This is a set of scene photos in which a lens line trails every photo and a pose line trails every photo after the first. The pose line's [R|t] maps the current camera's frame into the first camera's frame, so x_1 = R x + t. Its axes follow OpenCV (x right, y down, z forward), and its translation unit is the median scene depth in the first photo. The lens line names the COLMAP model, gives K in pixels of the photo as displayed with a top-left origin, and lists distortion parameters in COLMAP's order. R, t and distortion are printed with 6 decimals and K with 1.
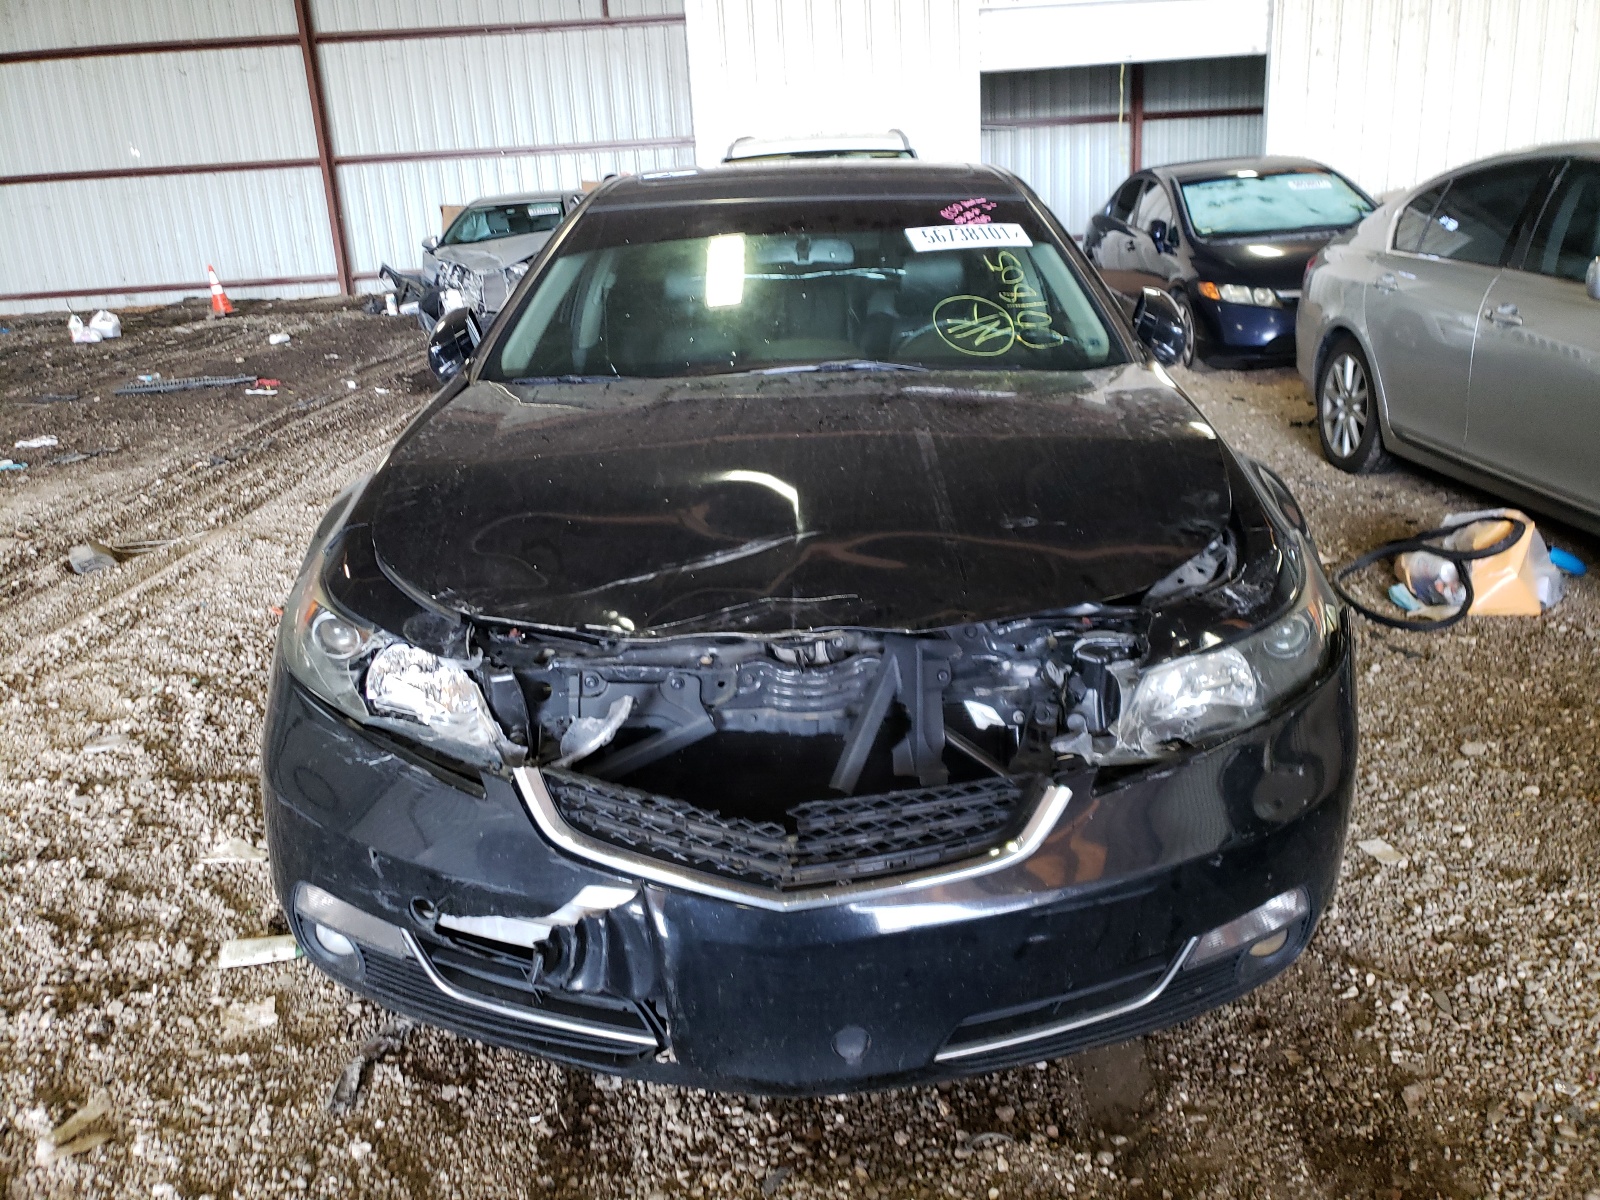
lens RADIAL K [[1207.6, 0, 798.2], [0, 1207.6, 588.4], [0, 0, 1]] dist [0.000745, -0.000791]
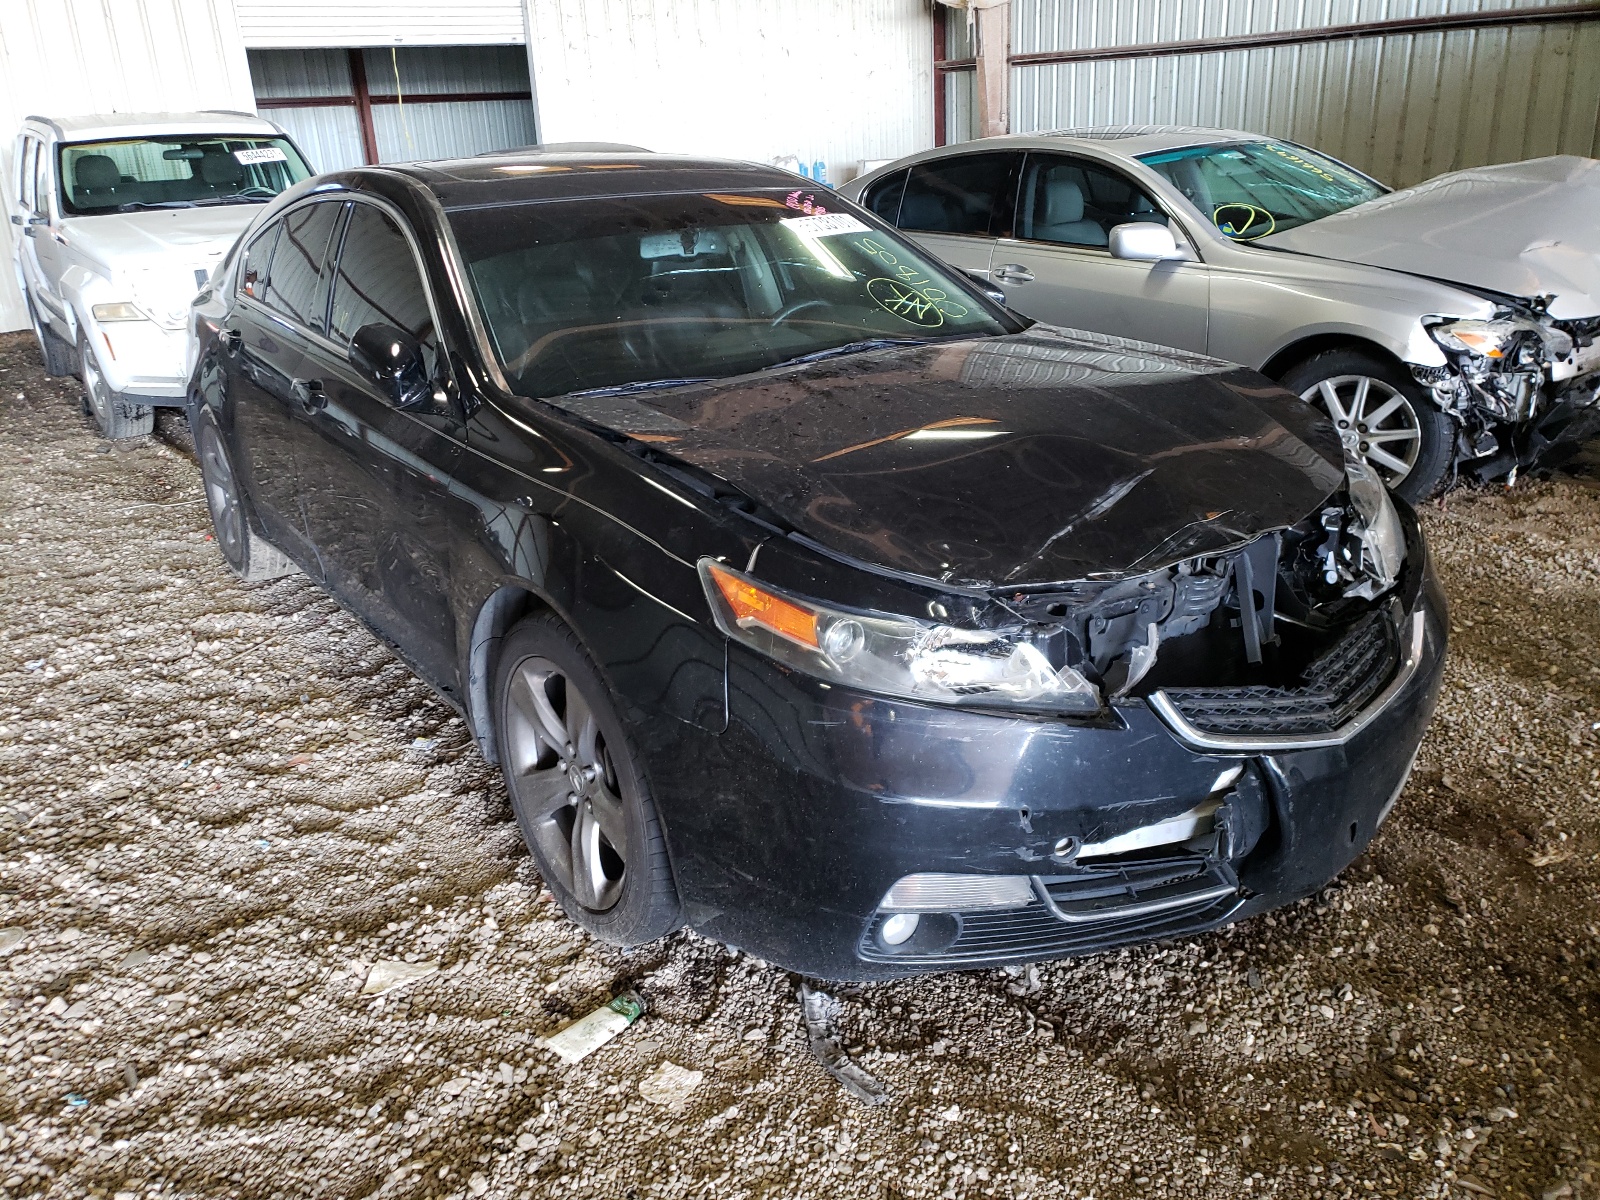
lens RADIAL K [[1207.6, 0, 798.4], [0, 1207.6, 611.9], [0, 0, 1]] dist [0.000745, -0.000791]
pose [[0.813883, -0.201516, 0.544964, -0.545688], [0.185982, 0.978936, 0.084233, -0.042913], [-0.550459, 0.032797, 0.834218, 0.104400]]
